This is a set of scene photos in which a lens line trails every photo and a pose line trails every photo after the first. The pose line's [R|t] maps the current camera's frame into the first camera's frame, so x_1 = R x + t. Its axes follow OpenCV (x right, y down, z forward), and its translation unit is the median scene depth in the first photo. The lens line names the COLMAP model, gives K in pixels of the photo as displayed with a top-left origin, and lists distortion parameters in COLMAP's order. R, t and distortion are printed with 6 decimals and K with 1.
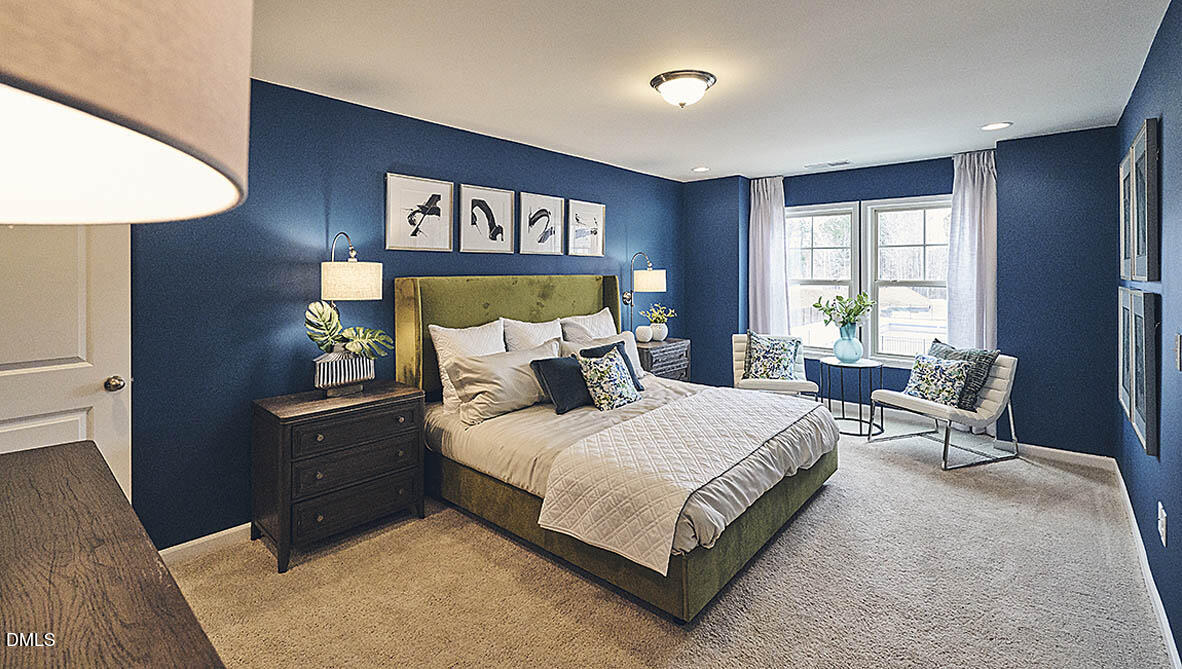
lens RADIAL K [[546.2, 0, 596.0], [0, 546.2, 275.3], [0, 0, 1]] dist [-0.001838, -0.000111]
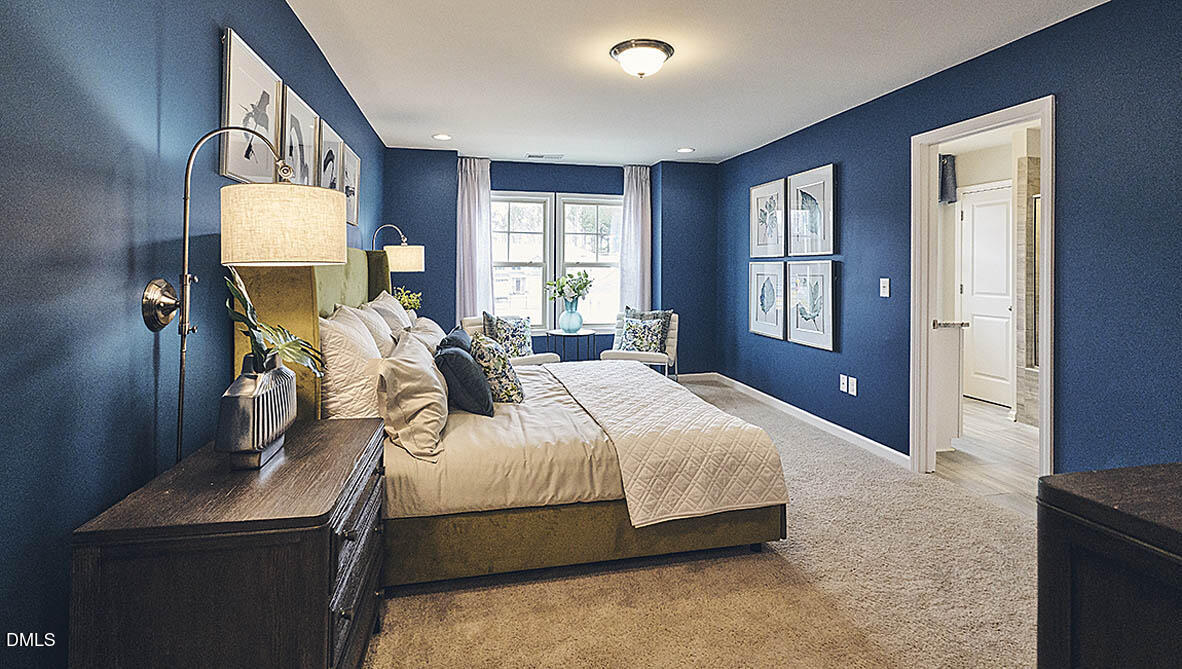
lens RADIAL K [[546.2, 0, 596.0], [0, 546.2, 275.3], [0, 0, 1]] dist [-0.001838, -0.000111]
pose [[0.568806, -0.006580, 0.822445, -0.456156], [0.003522, 0.999978, 0.005565, 0.034194], [-0.822464, -0.000269, 0.568817, 0.310882]]
